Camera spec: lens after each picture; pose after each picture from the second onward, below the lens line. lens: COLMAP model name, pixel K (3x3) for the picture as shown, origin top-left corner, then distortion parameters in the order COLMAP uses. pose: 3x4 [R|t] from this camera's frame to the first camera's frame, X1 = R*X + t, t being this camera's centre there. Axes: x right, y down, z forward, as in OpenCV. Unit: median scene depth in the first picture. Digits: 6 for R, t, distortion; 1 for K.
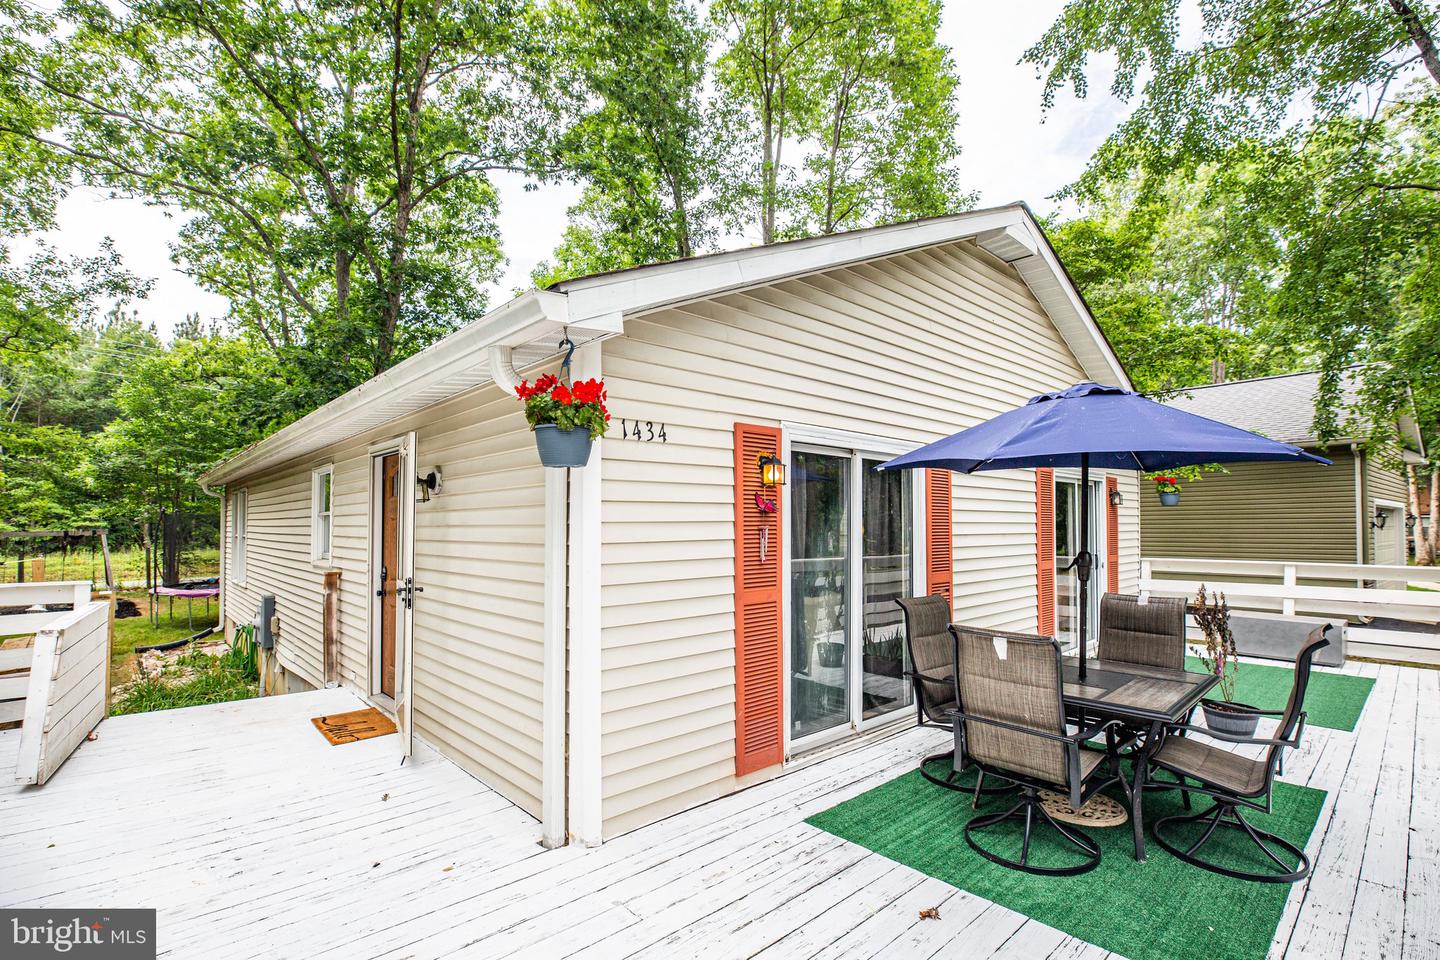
lens RADIAL K [[668.8, 0, 740.2], [0, 668.8, 521.7], [0, 0, 1]] dist [-0.029278, 0.011175]
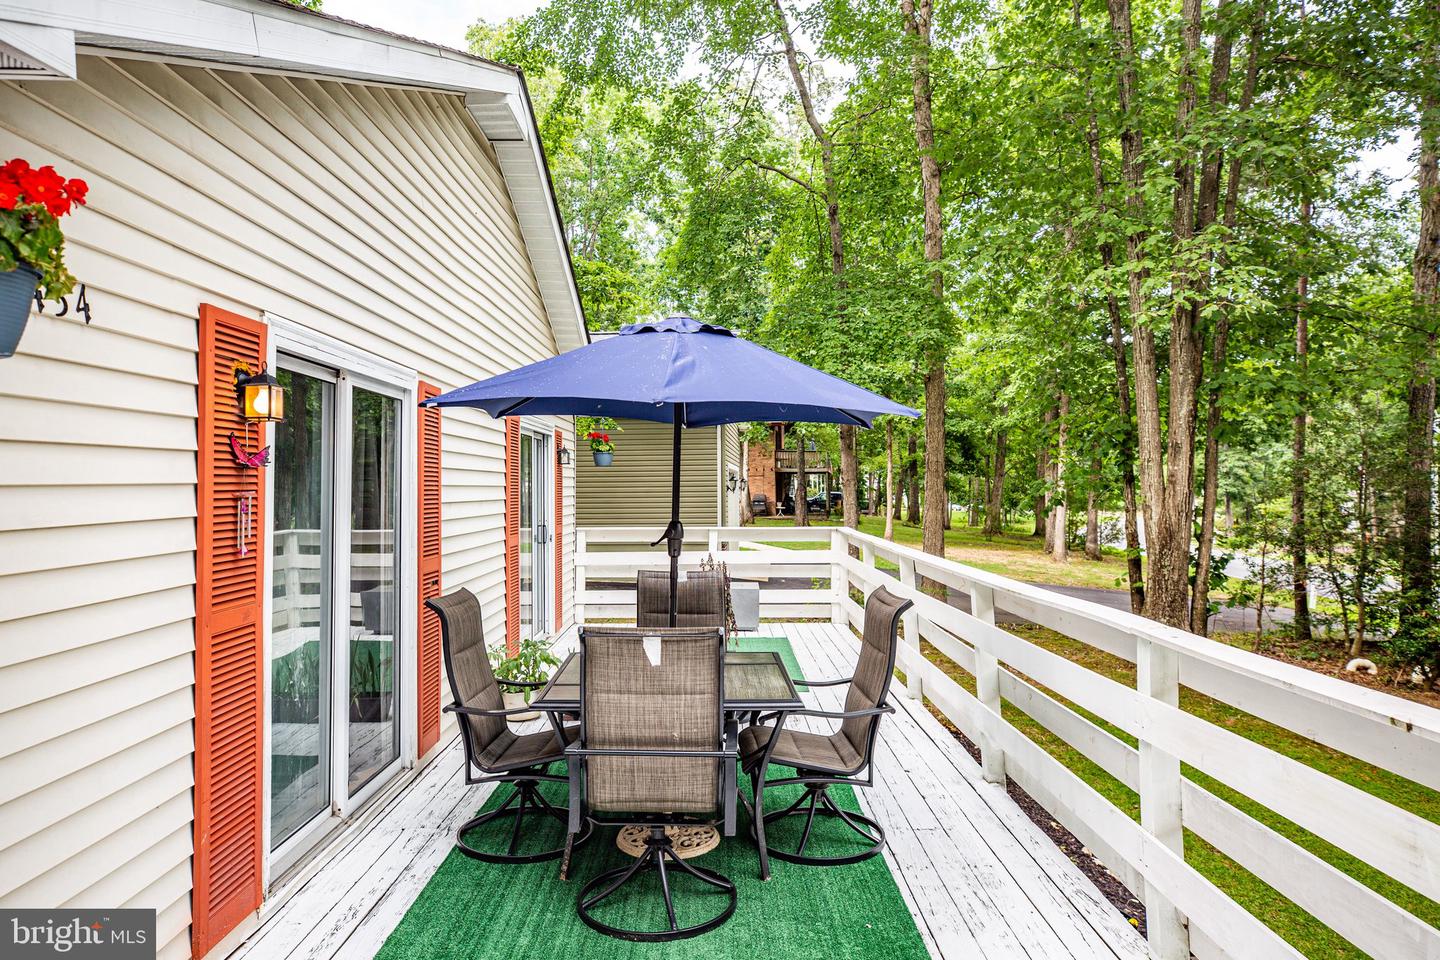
lens RADIAL K [[897.1, 0, 722.7], [0, 897.1, 464.5], [0, 0, 1]] dist [-0.008613, 0.019566]
pose [[0.692360, 0.015770, 0.721380, -0.217965], [0.000778, 0.999744, -0.022603, 0.000231], [-0.721552, 0.016211, 0.692171, 0.170371]]
